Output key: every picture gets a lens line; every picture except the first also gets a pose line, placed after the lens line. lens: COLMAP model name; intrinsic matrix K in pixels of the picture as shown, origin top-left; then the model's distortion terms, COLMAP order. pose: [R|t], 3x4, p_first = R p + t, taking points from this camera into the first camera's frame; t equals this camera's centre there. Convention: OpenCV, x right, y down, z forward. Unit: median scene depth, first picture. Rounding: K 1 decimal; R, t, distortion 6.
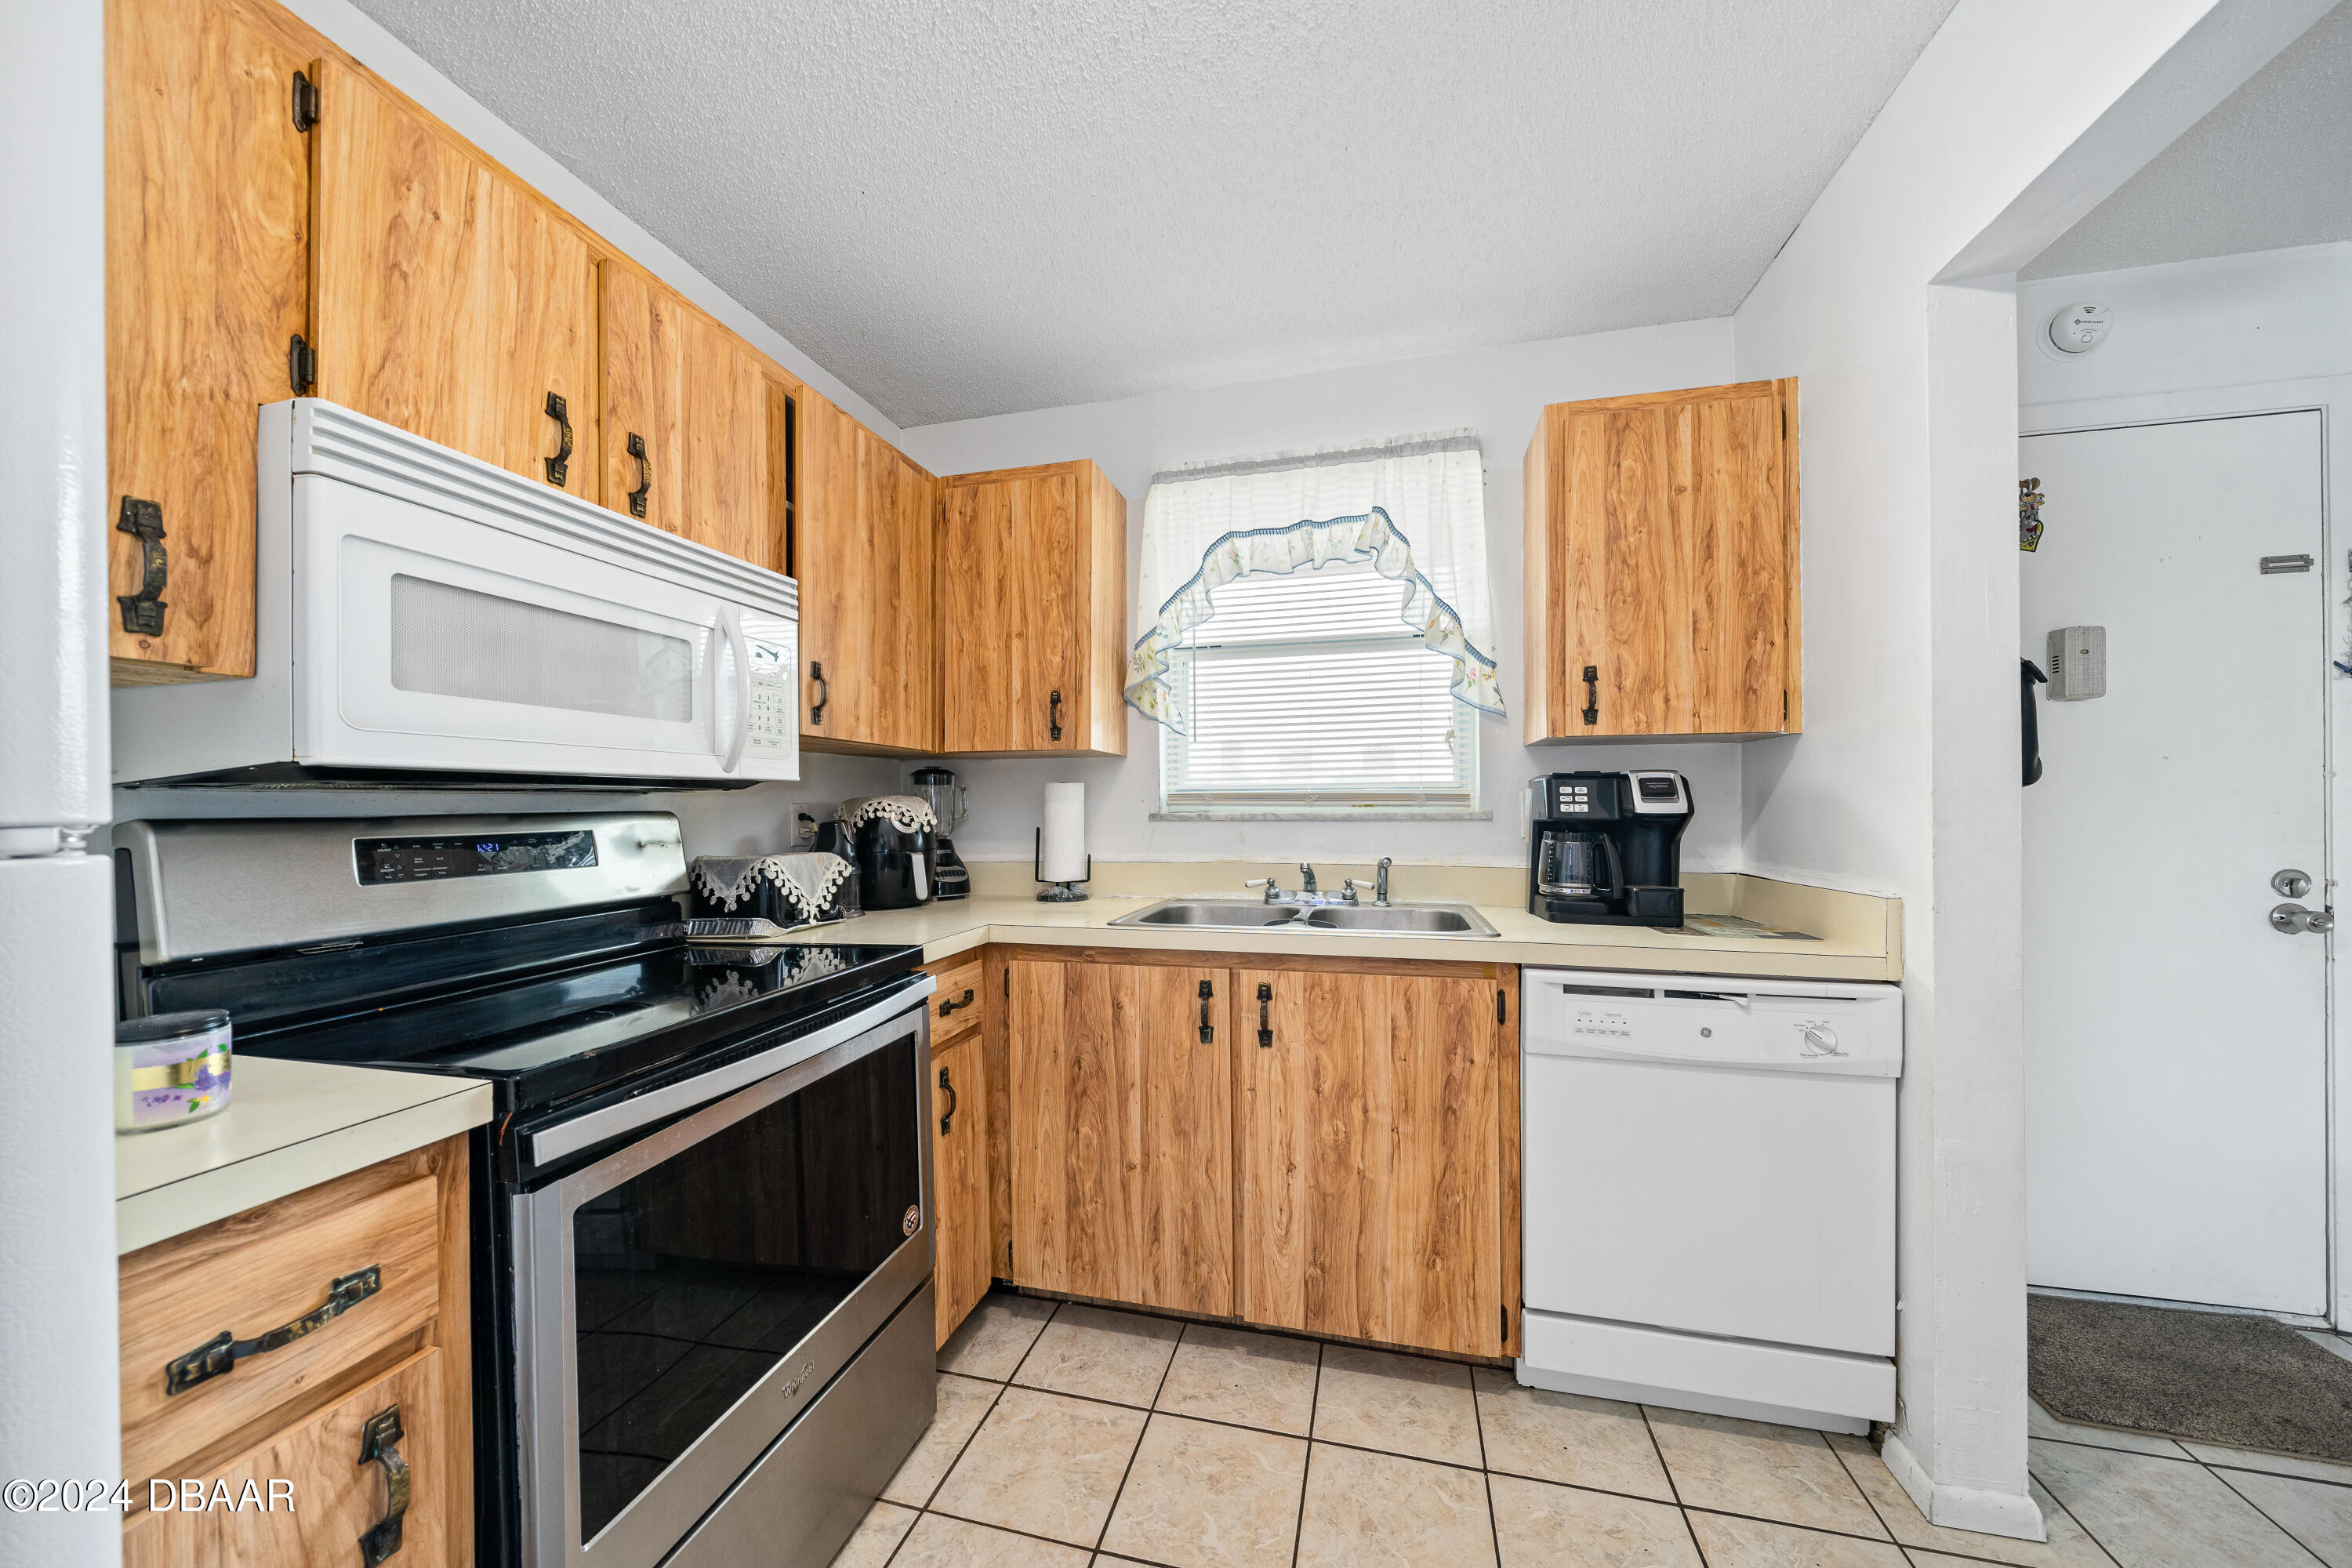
lens RADIAL K [[814.9, 0, 1175.6], [0, 814.9, 805.1], [0, 0, 1]] dist [-0.001184, 0.000004]
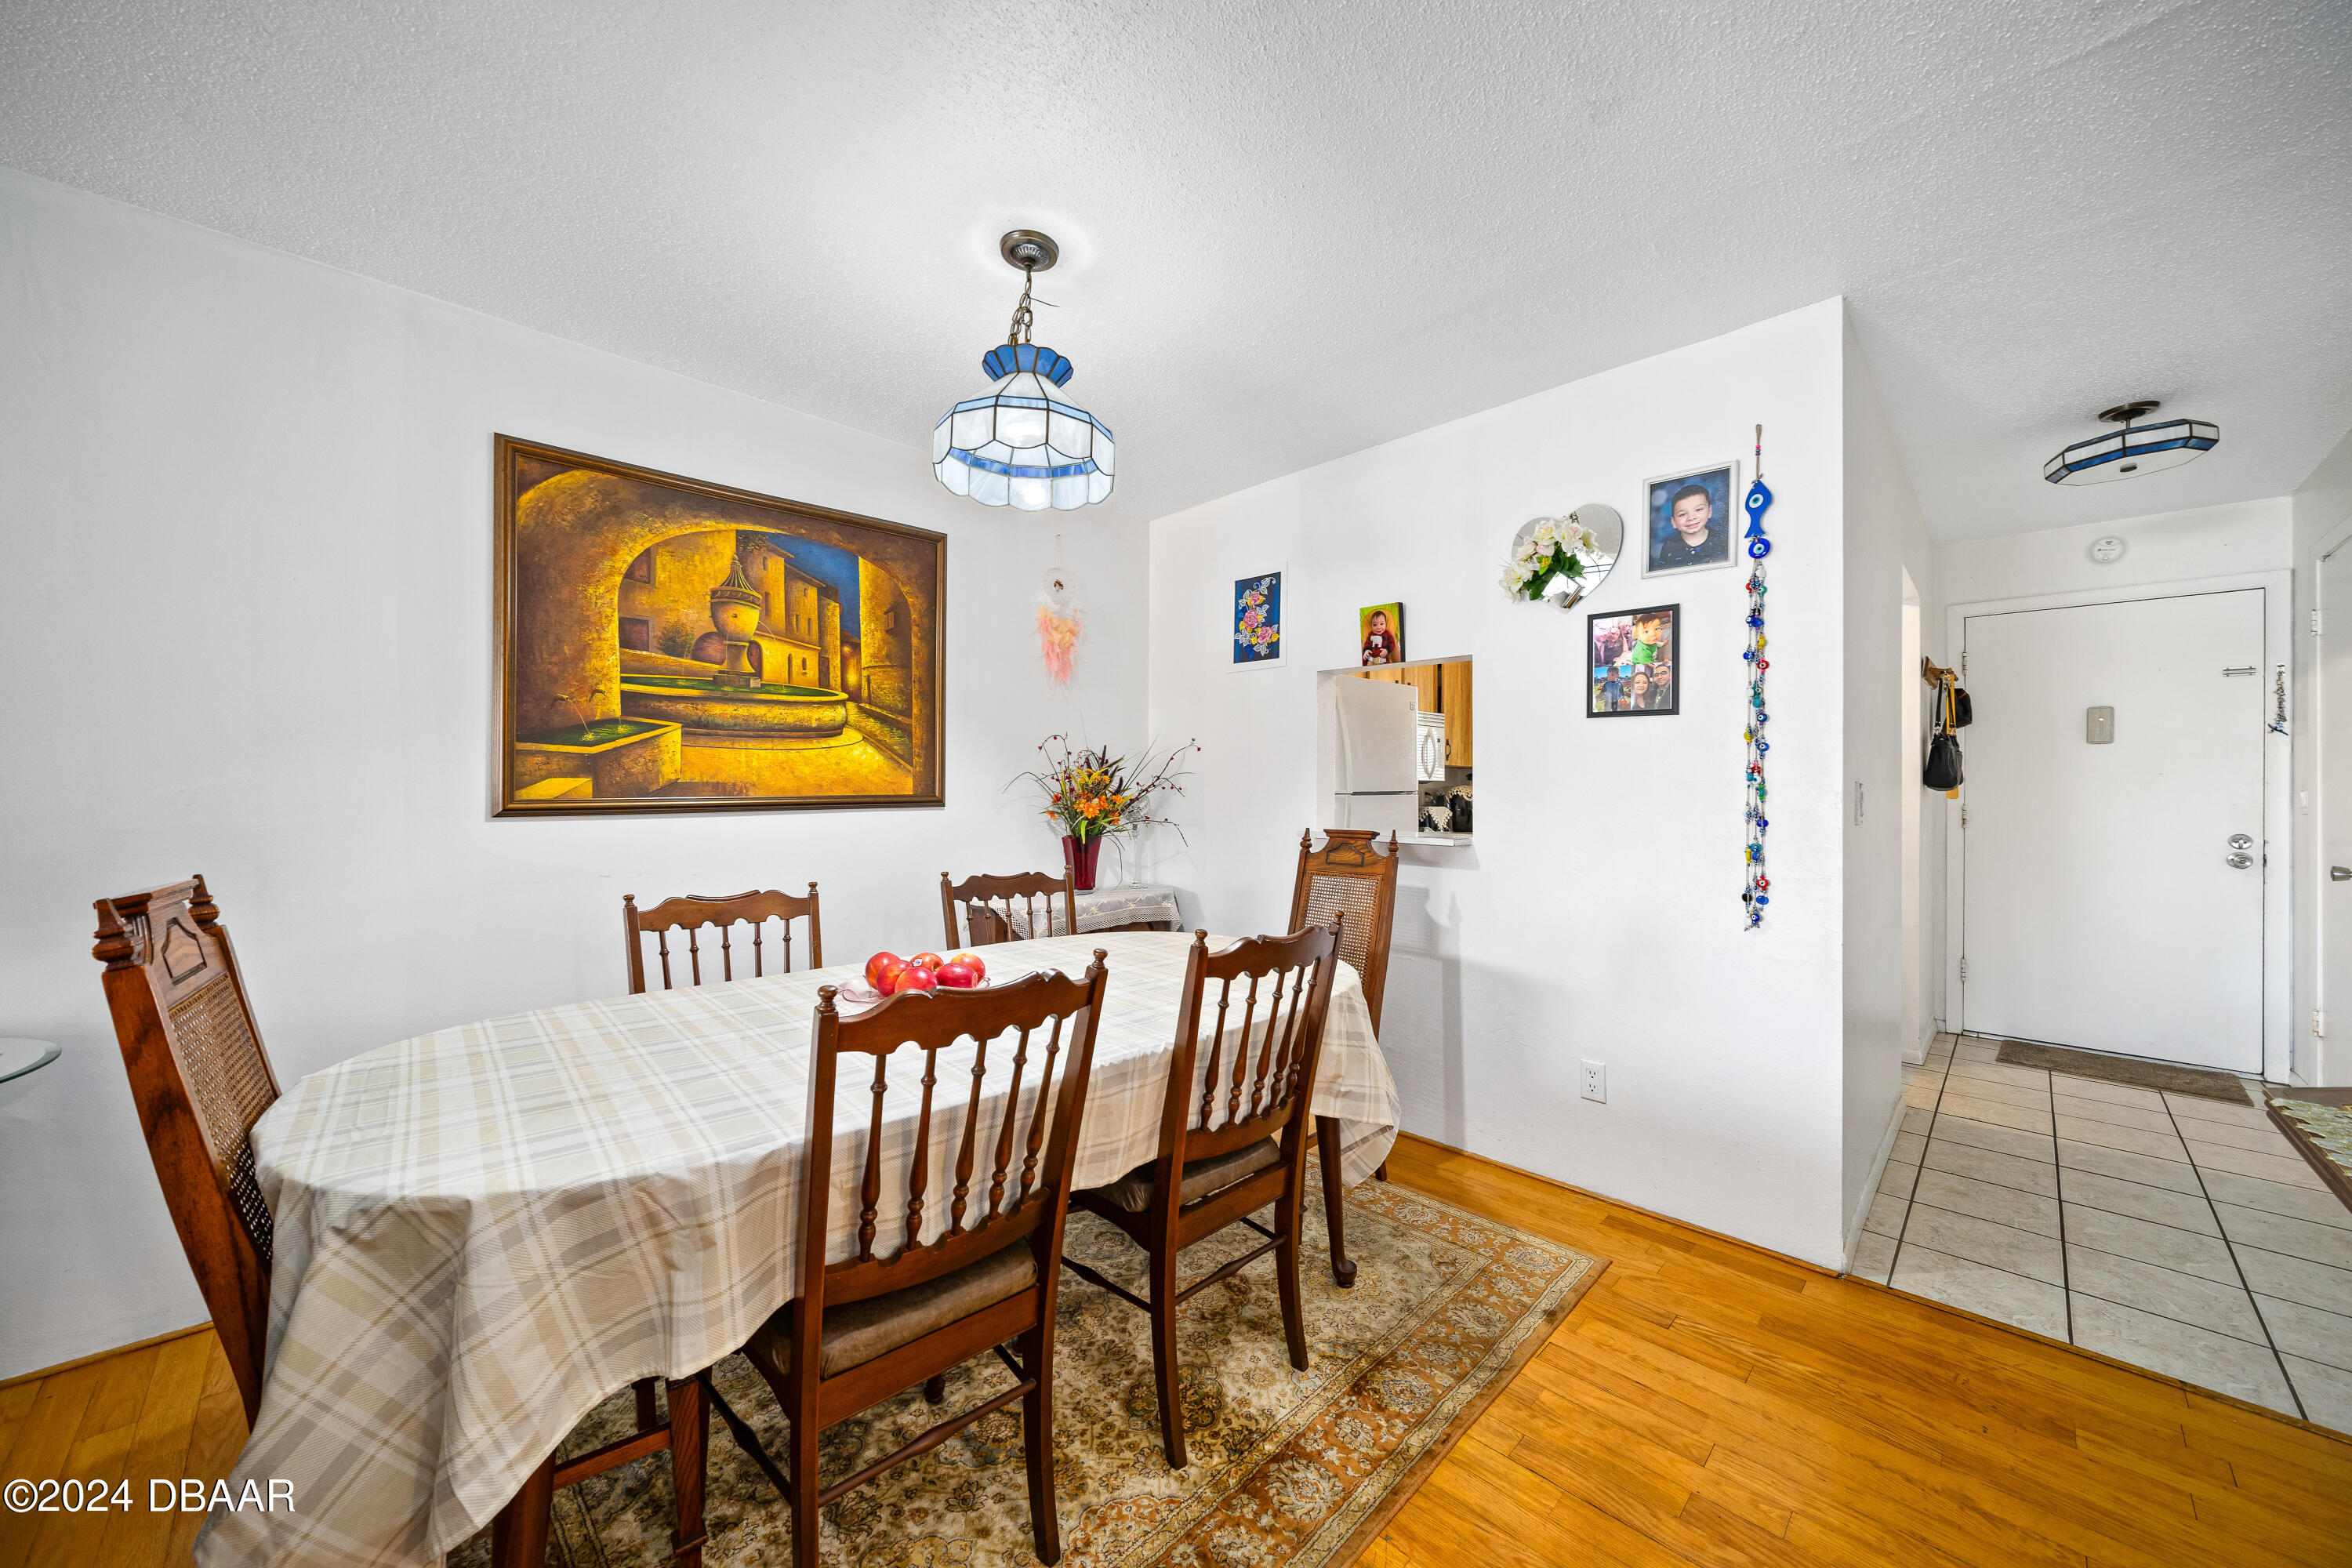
lens RADIAL K [[862.4, 0, 1175.8], [0, 862.4, 763.6], [0, 0, 1]] dist [-0.000097, -0.000011]
pose [[0.864123, -0.000271, -0.503280, 0.236676], [-0.014505, 0.999571, -0.025442, 0.001659], [0.503071, 0.029285, 0.863749, -1.850711]]
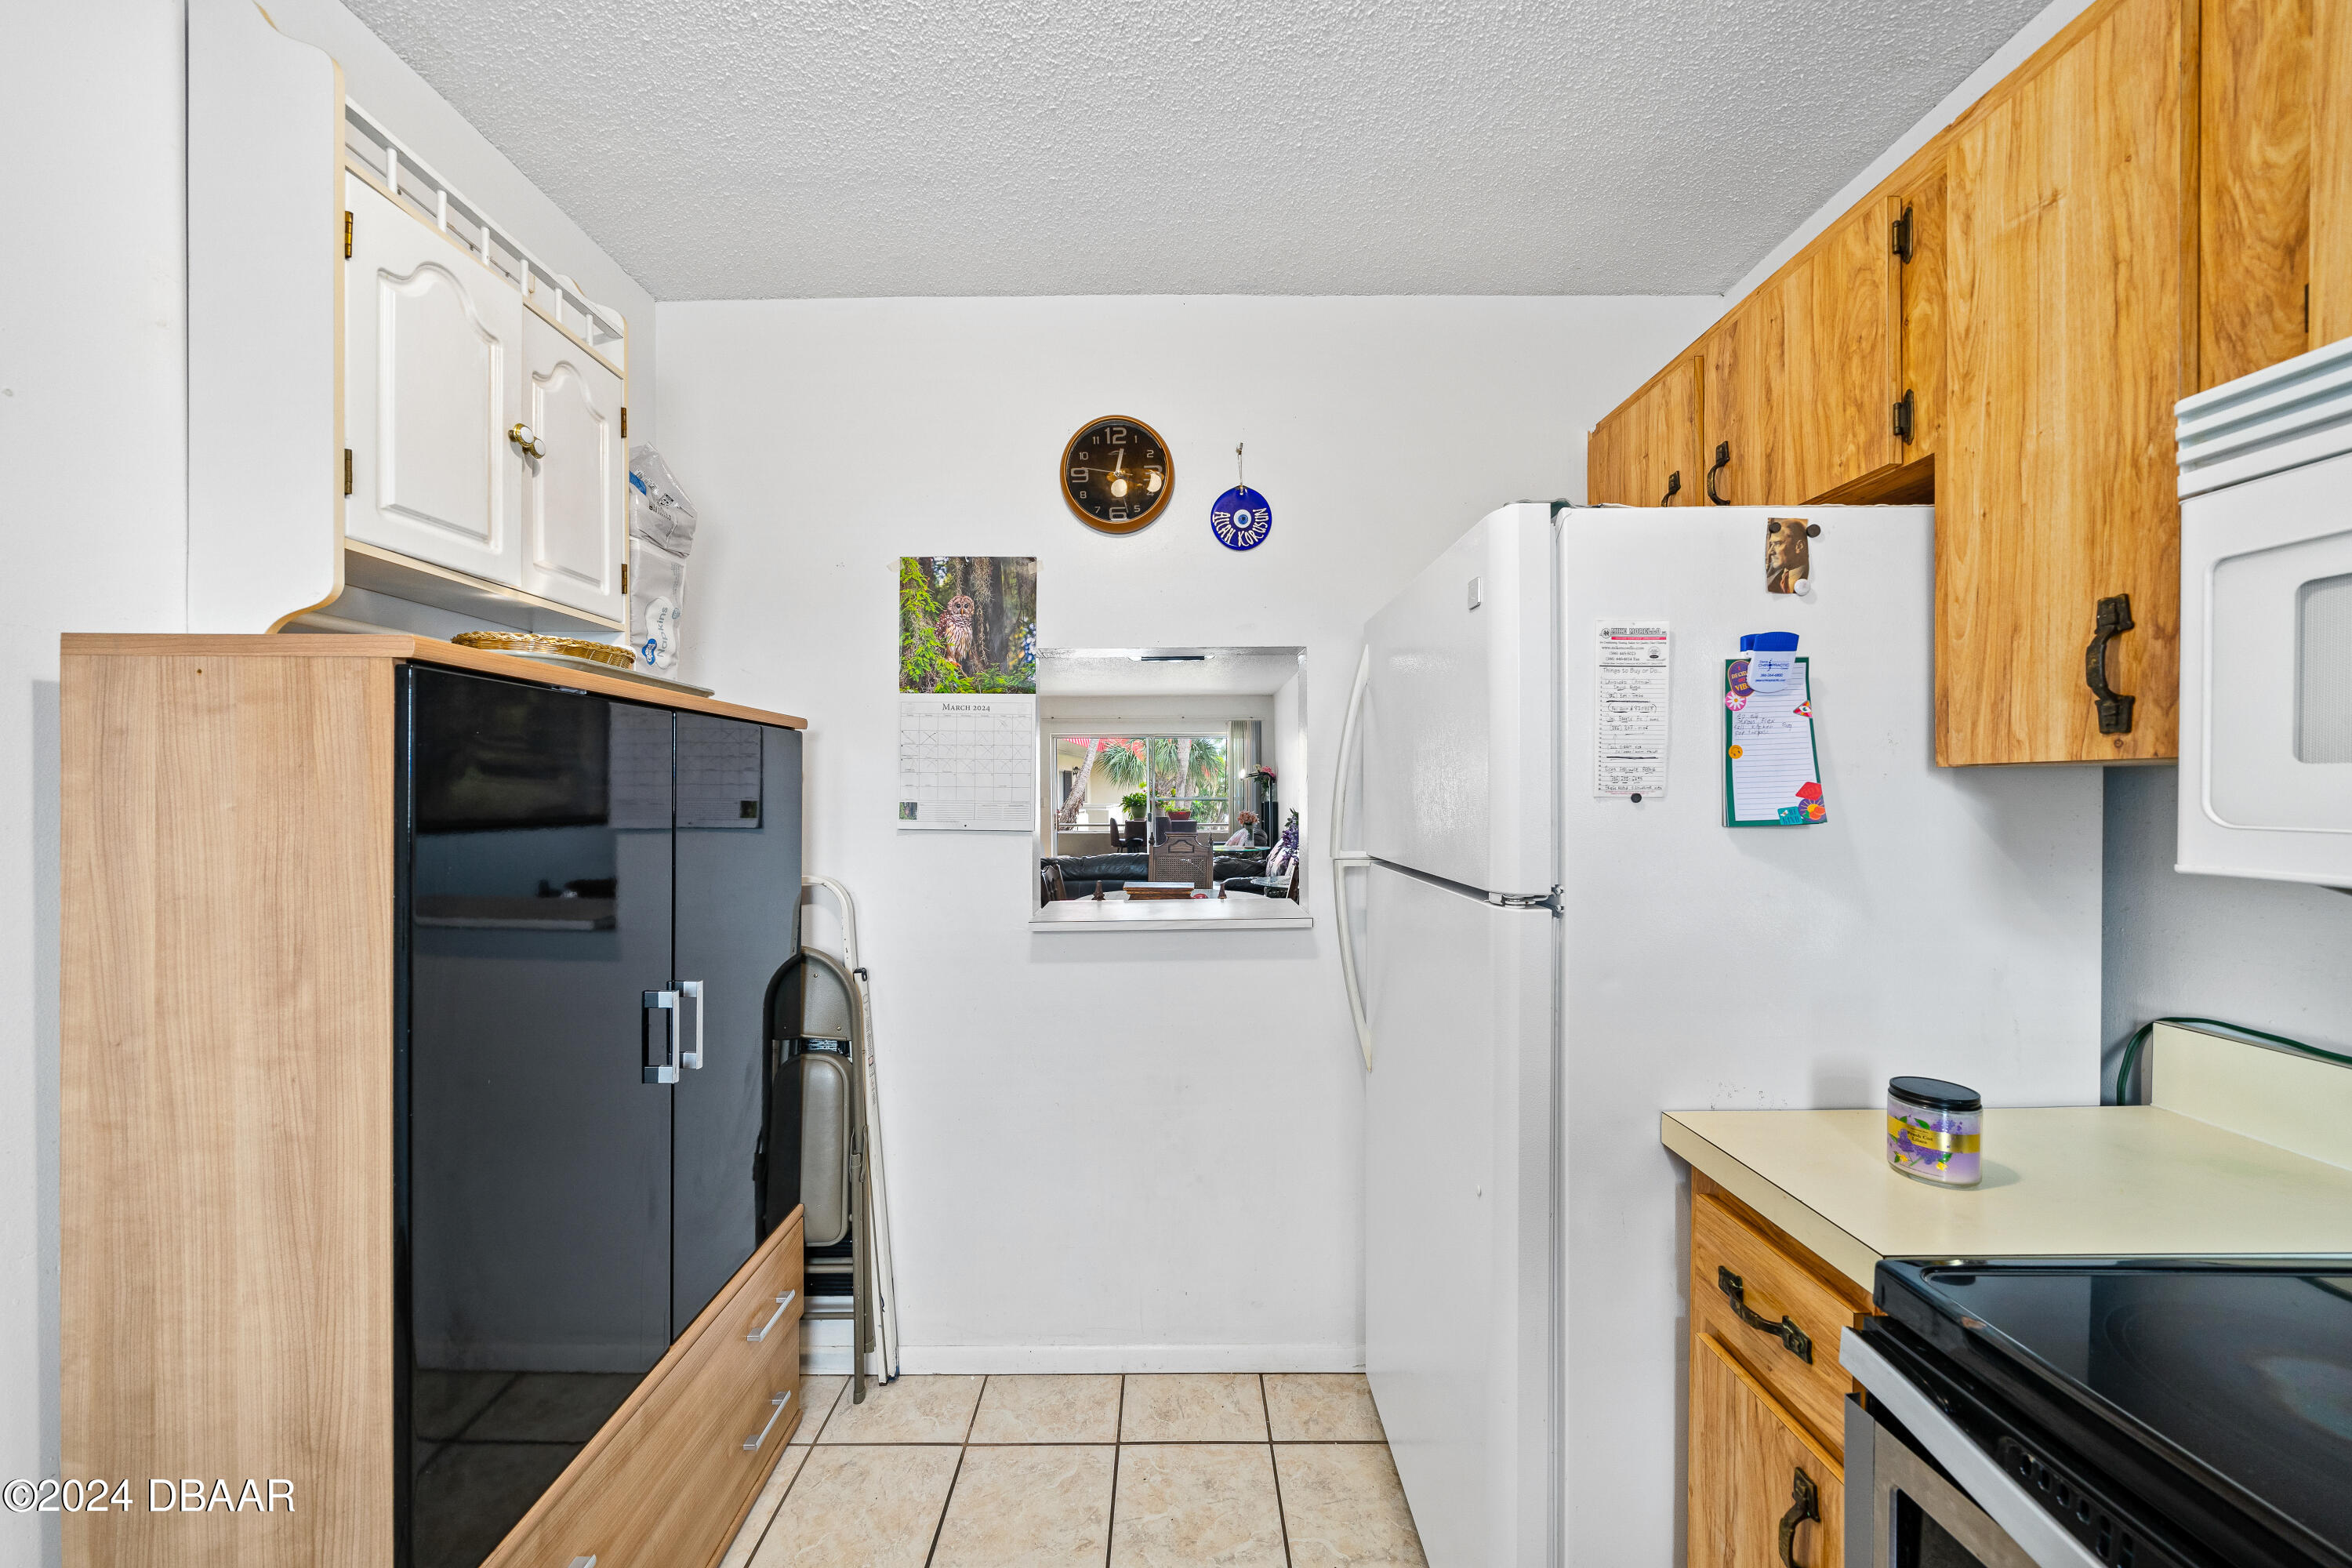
lens RADIAL K [[838.5, 0, 1176.0], [0, 838.5, 784.0], [0, 0, 1]] dist [-0.000414, 0.000098]
pose [[-0.966273, 0.013715, -0.257155, 0.045241], [0.013817, 0.999904, 0.001412, -0.083940], [0.257150, -0.002189, -0.966369, 0.852376]]
